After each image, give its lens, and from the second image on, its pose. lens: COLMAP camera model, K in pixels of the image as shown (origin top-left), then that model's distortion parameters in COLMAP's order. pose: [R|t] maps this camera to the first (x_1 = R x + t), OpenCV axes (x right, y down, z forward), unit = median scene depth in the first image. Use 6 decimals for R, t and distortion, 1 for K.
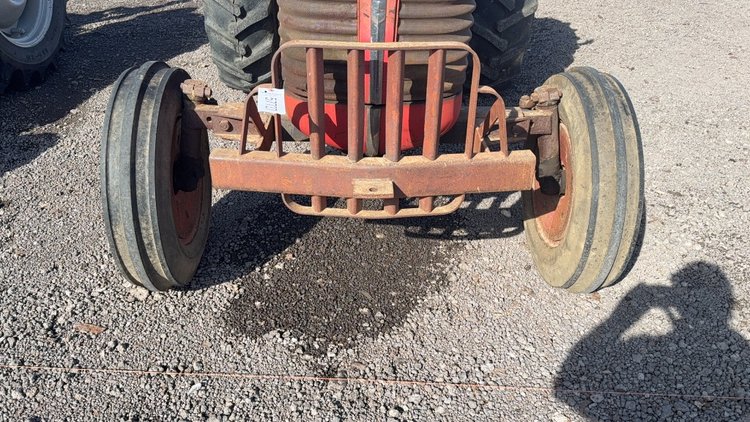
lens RADIAL K [[597.3, 0, 372.7], [0, 597.3, 223.3], [0, 0, 1]] dist [0.089085, -0.153117]
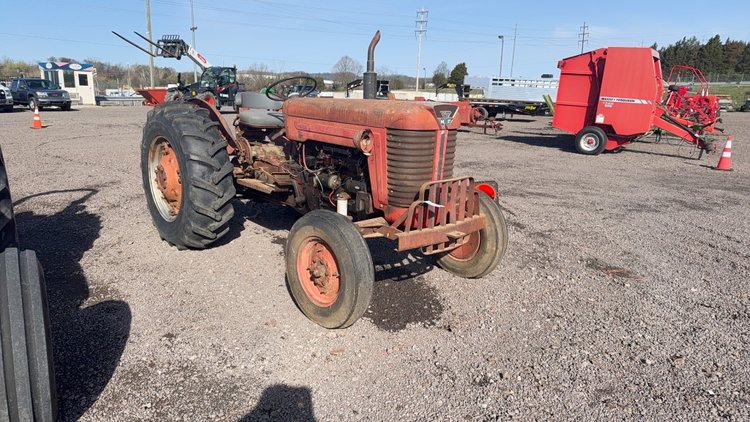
lens RADIAL K [[500.8, 0, 374.4], [0, 500.8, 214.7], [0, 0, 1]] dist [0.073584, -0.089299]
pose [[0.755417, -0.160827, 0.635201, -1.310767], [0.330408, 0.930636, -0.157311, 0.068531], [-0.565841, 0.328711, 0.756157, -0.349698]]
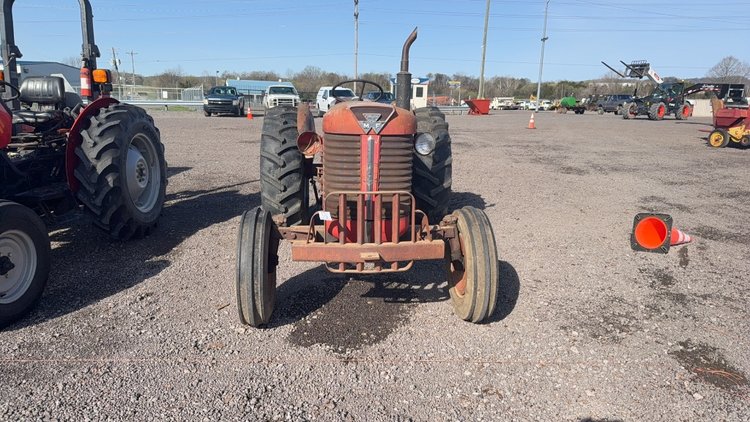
lens RADIAL K [[500.8, 0, 374.4], [0, 500.8, 214.7], [0, 0, 1]] dist [0.073584, -0.089299]
pose [[0.998293, -0.021606, 0.054256, -0.064266], [0.036759, 0.954390, -0.296291, 0.277993], [-0.045380, 0.297780, 0.953555, -0.638269]]
